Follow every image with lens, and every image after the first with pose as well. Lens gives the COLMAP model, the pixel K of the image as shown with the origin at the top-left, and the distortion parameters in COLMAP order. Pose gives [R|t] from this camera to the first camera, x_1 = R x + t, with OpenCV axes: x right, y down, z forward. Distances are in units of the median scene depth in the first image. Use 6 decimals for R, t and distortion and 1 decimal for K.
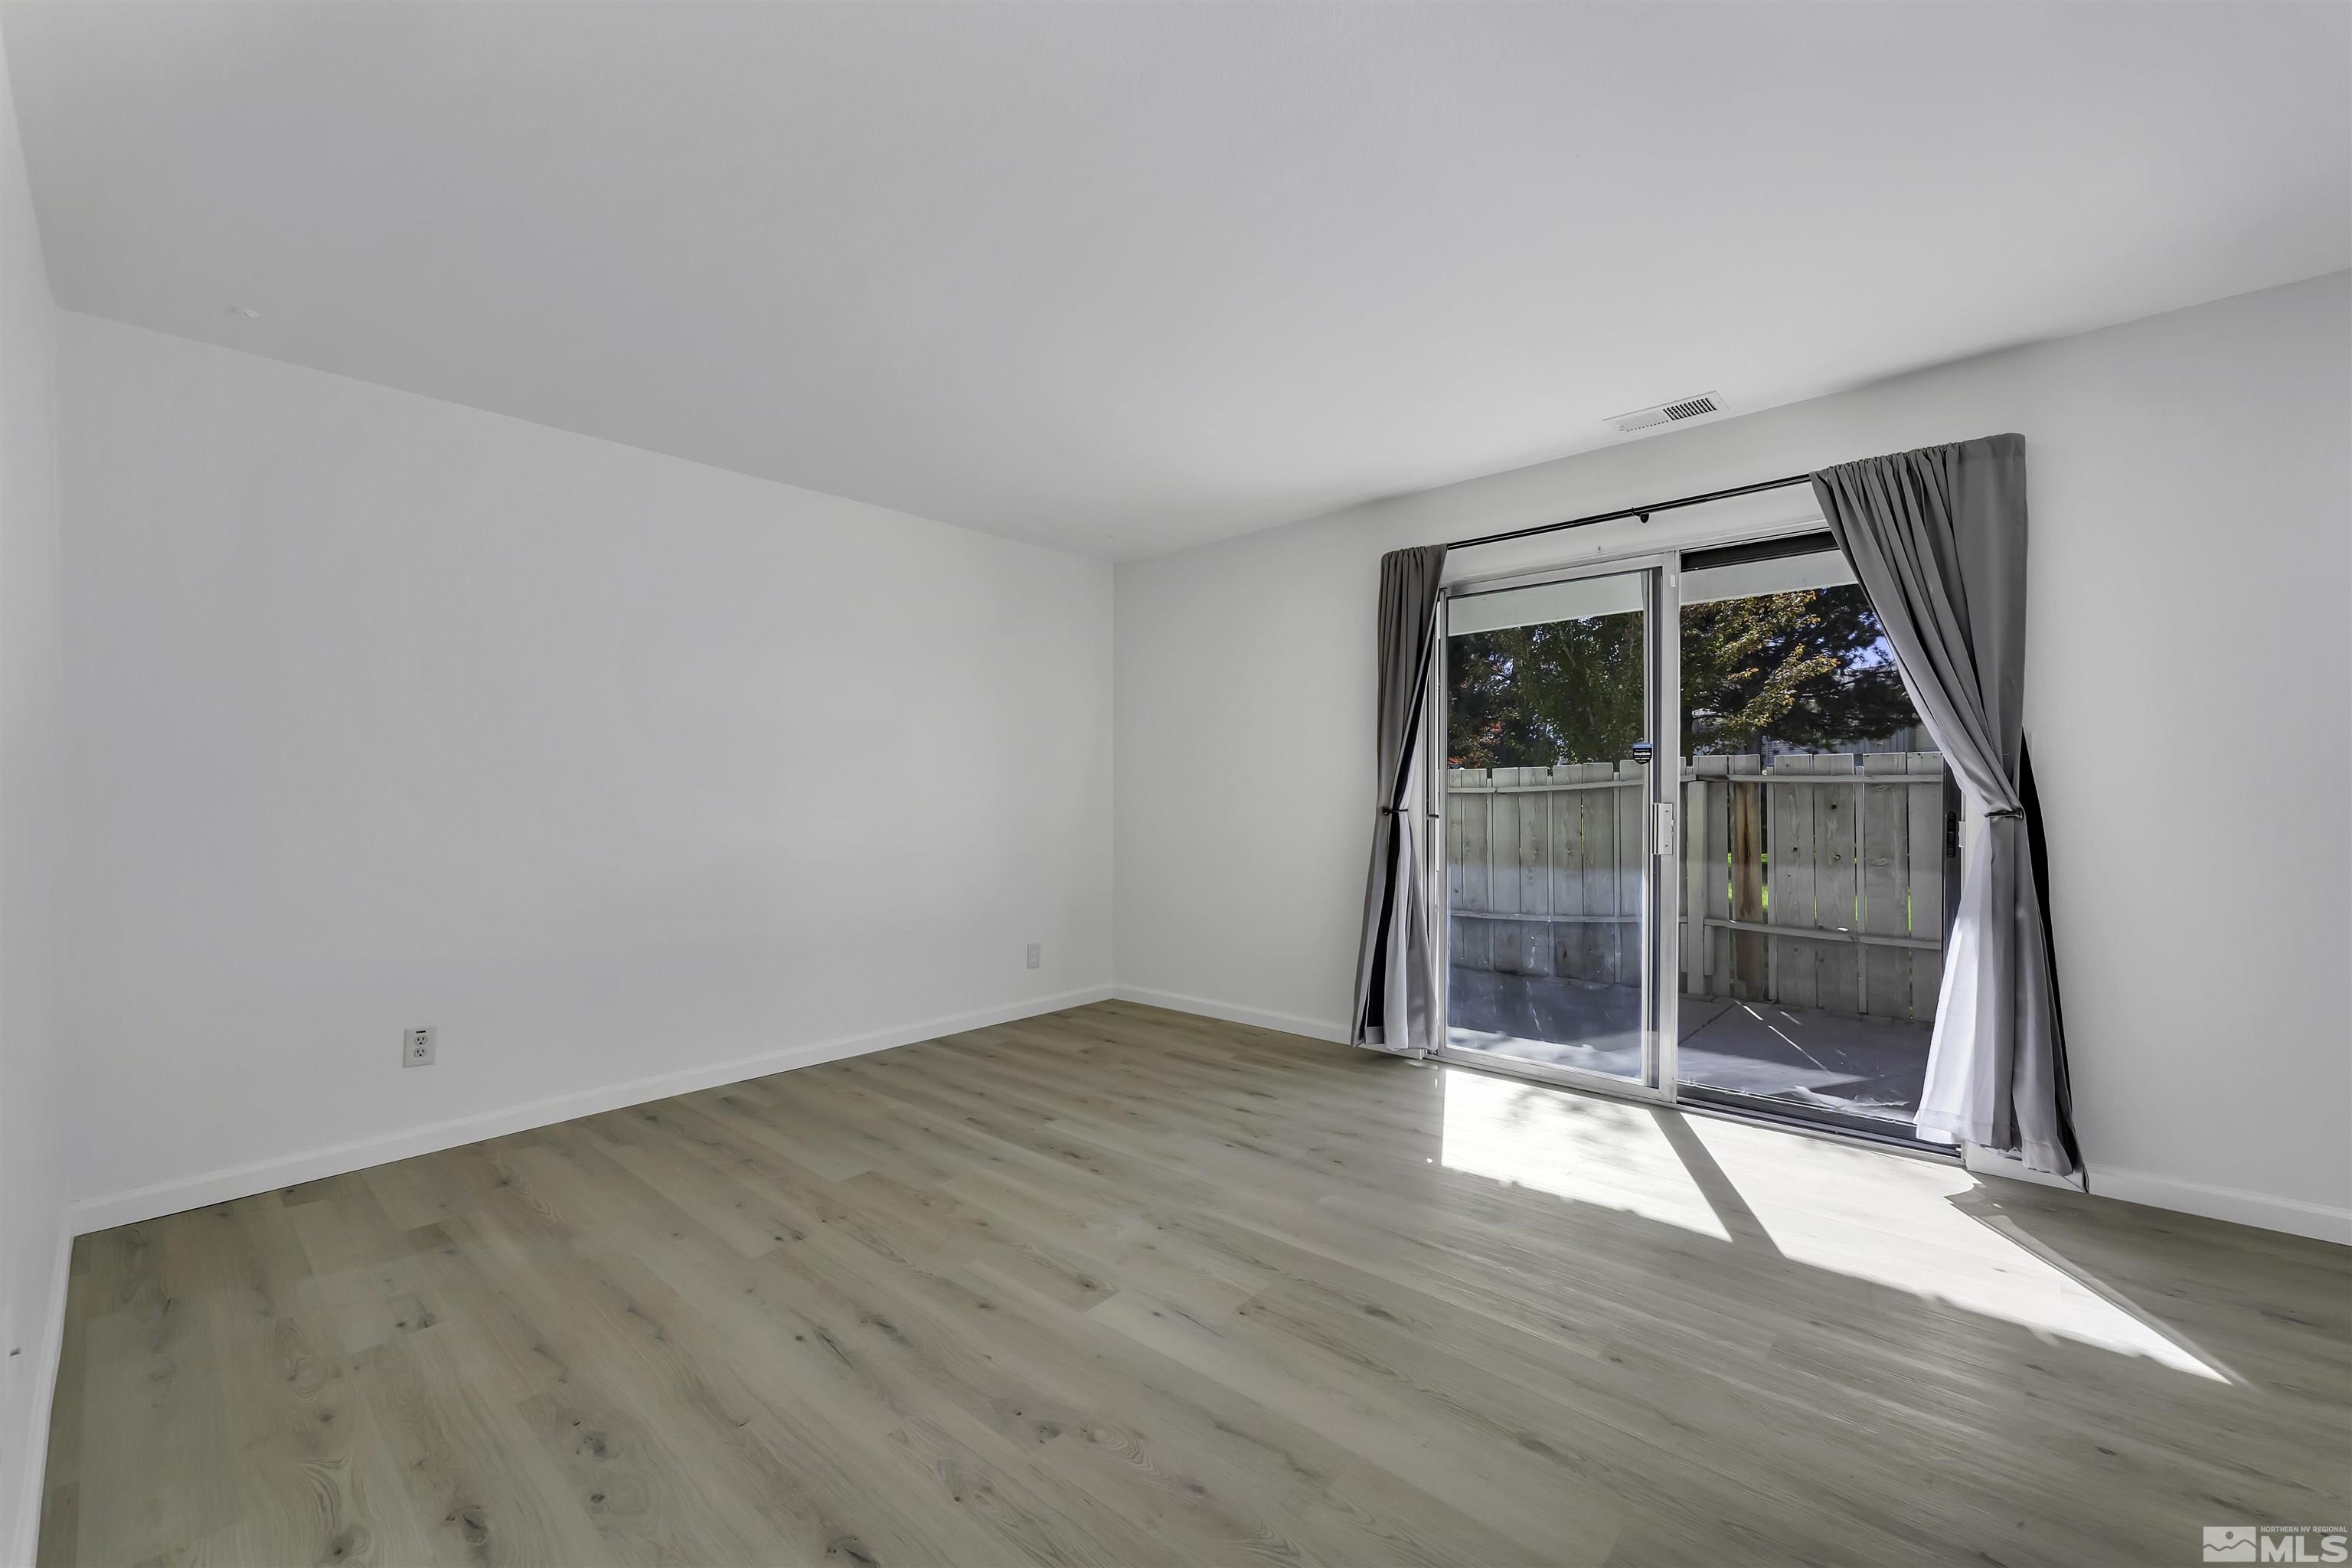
lens RADIAL K [[965.5, 0, 1170.1], [0, 965.5, 800.6], [0, 0, 1]] dist [0.001615, 0.000338]
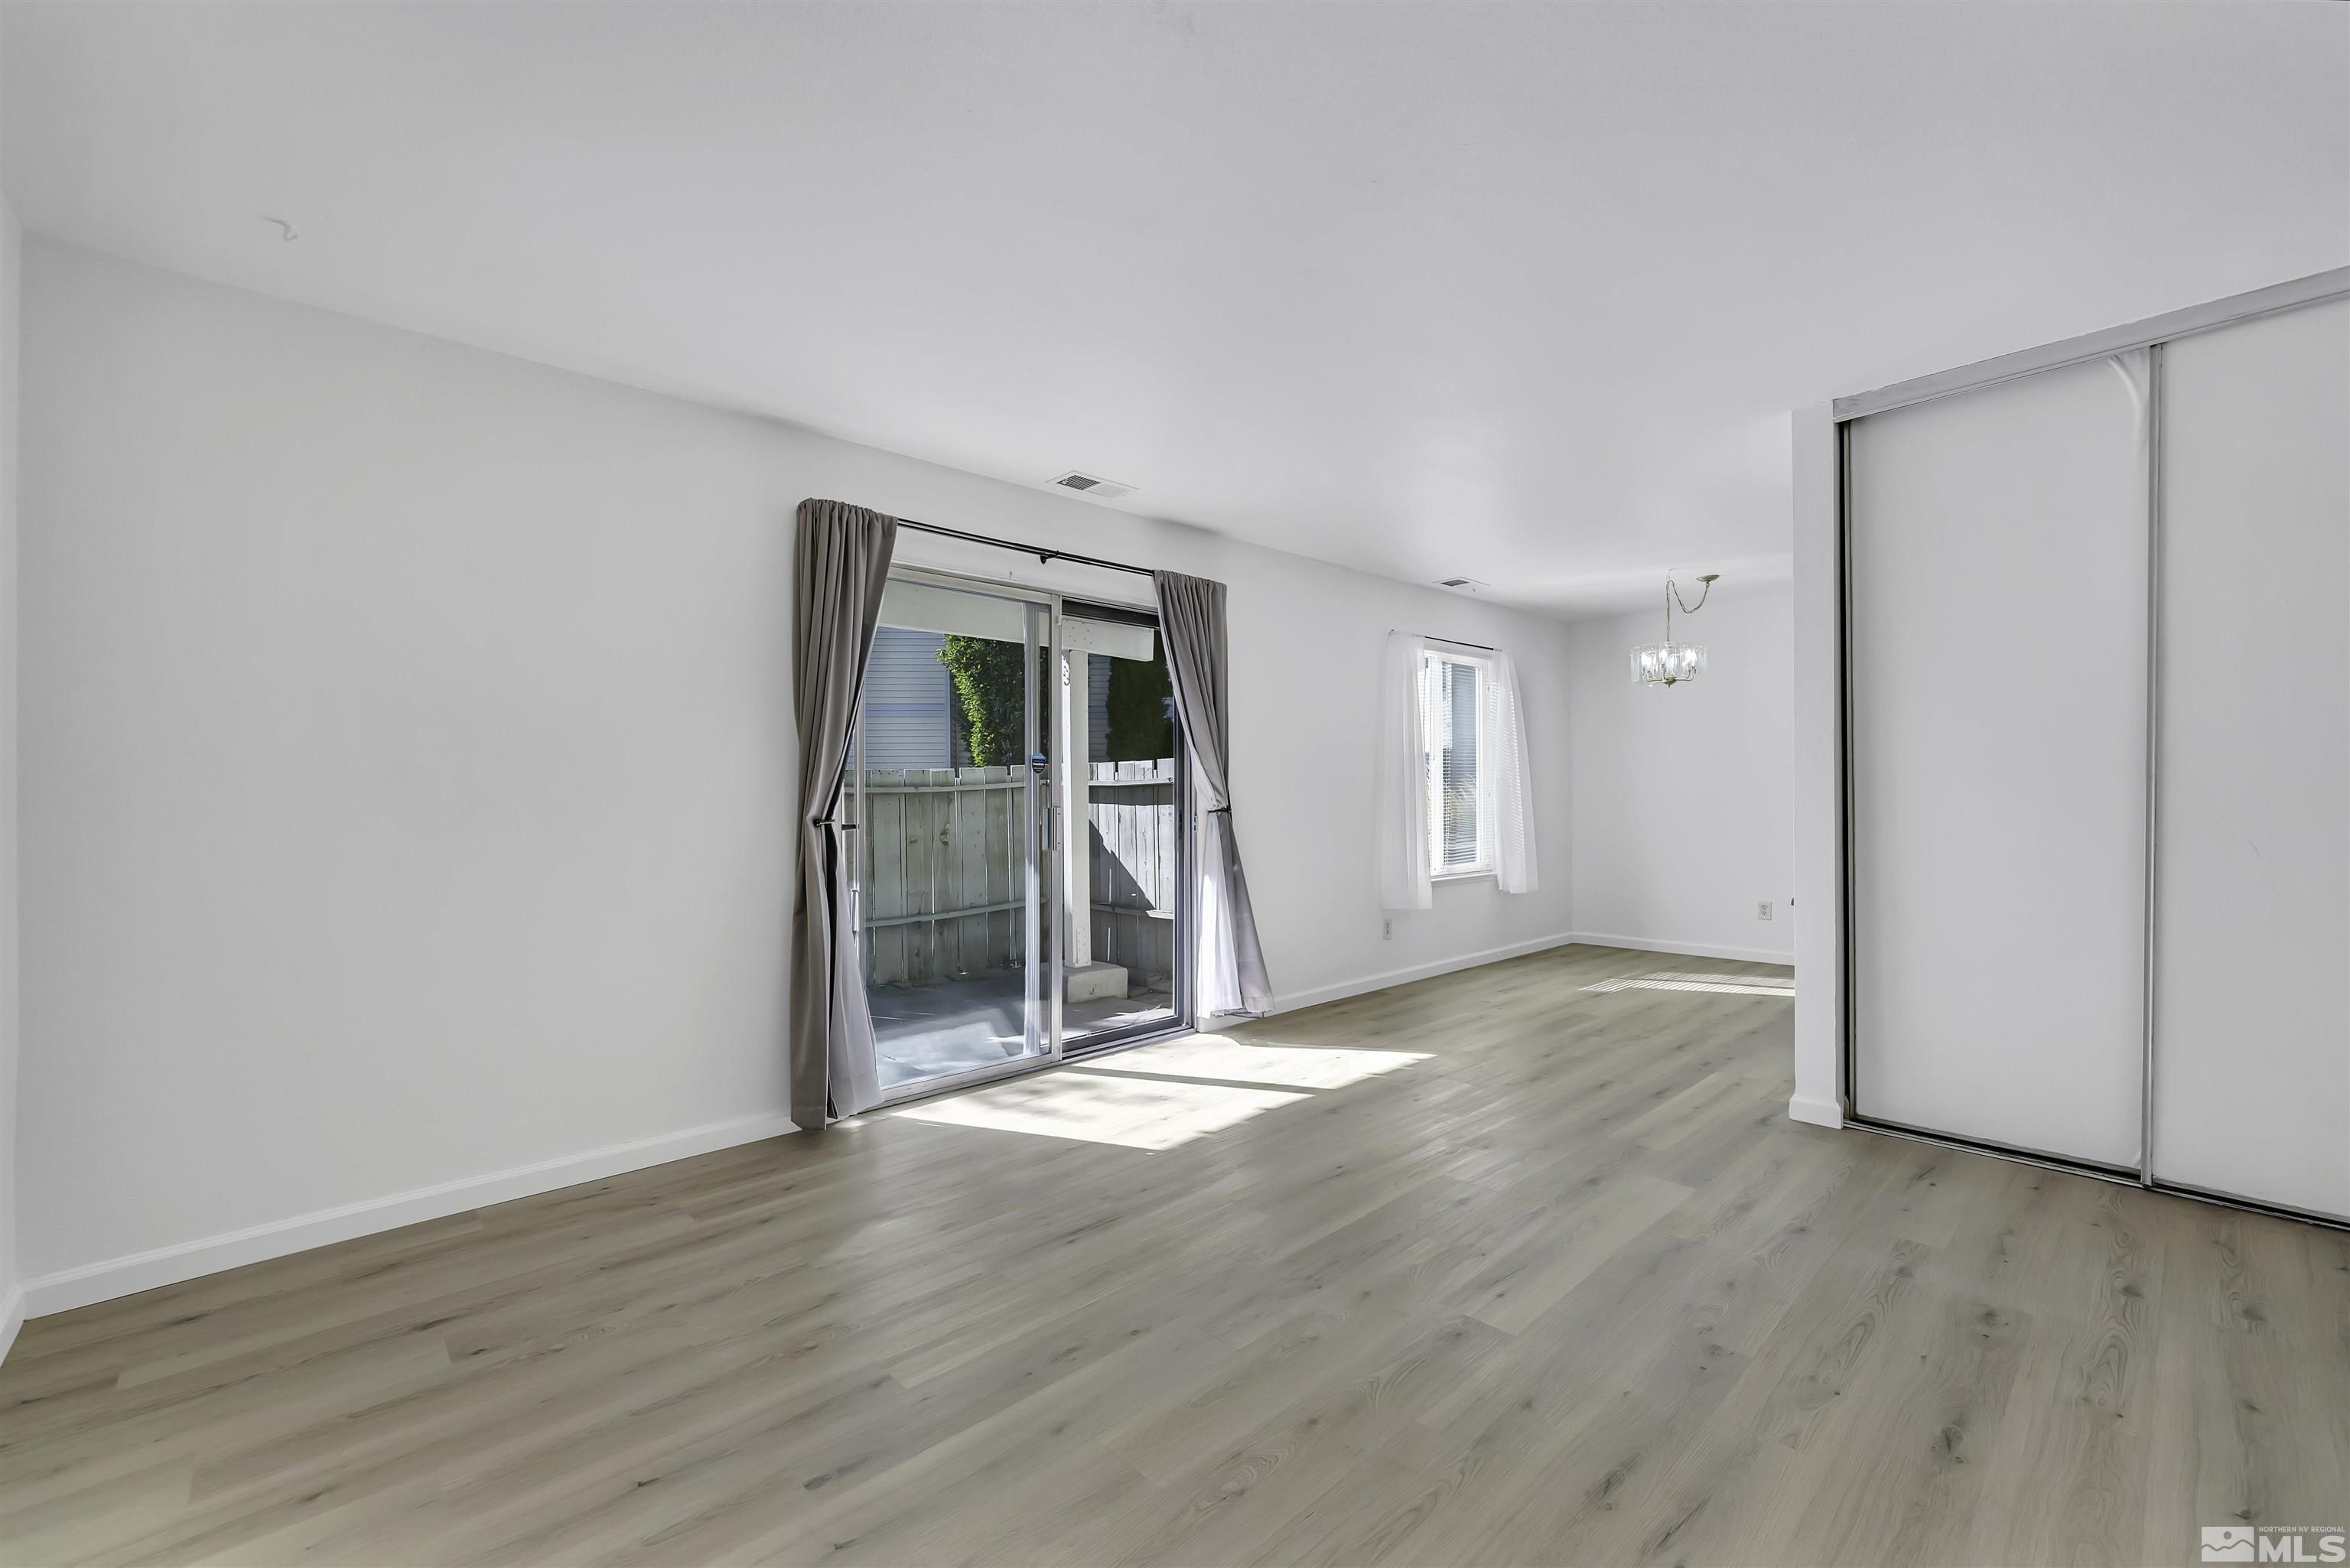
lens RADIAL K [[964.6, 0, 1189.1], [0, 964.6, 782.8], [0, 0, 1]] dist [0.001615, 0.000338]
pose [[0.069159, 0.020417, 0.997397, -0.760270], [0.016733, 0.999626, -0.021623, 0.003019], [-0.997465, 0.018185, 0.068791, 0.887154]]
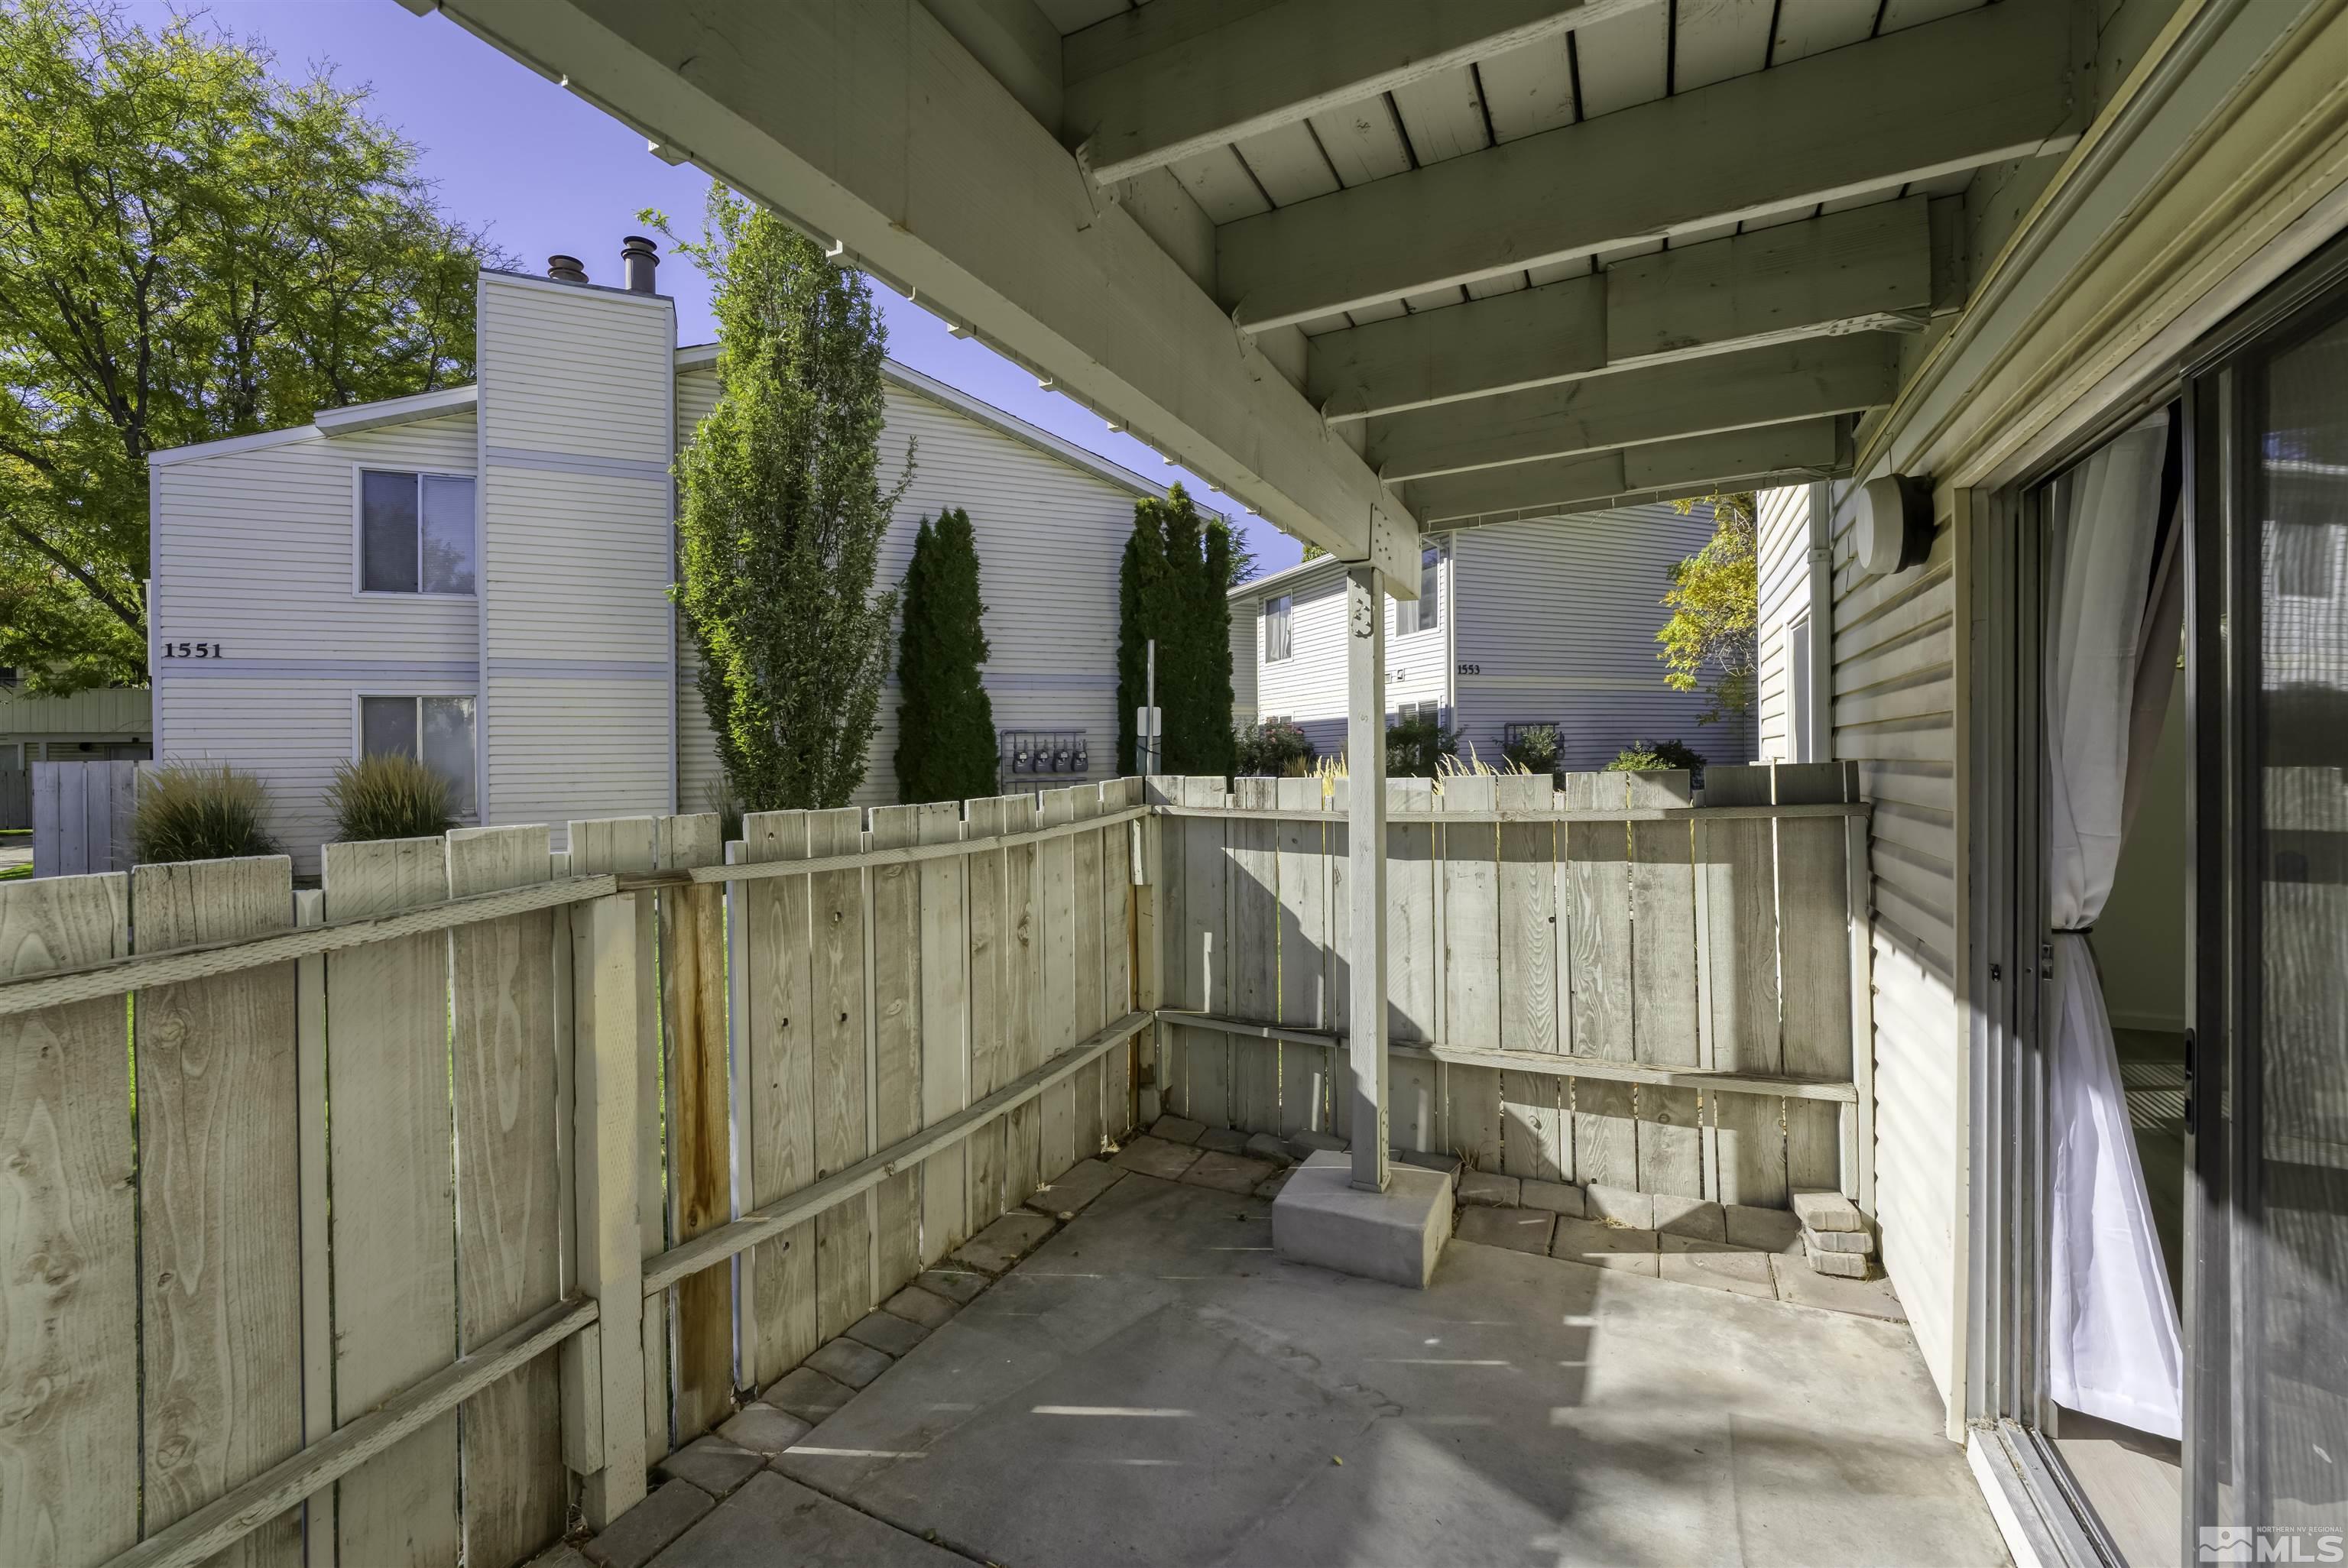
lens RADIAL K [[948.4, 0, 1171.5], [0, 948.4, 763.6], [0, 0, 1]] dist [-0.004263, -0.000145]
pose [[-0.283045, 0.007515, 0.959077, 0.312843], [0.020639, 0.999785, -0.001743, -0.123778], [-0.958884, 0.019302, -0.283140, 1.768348]]
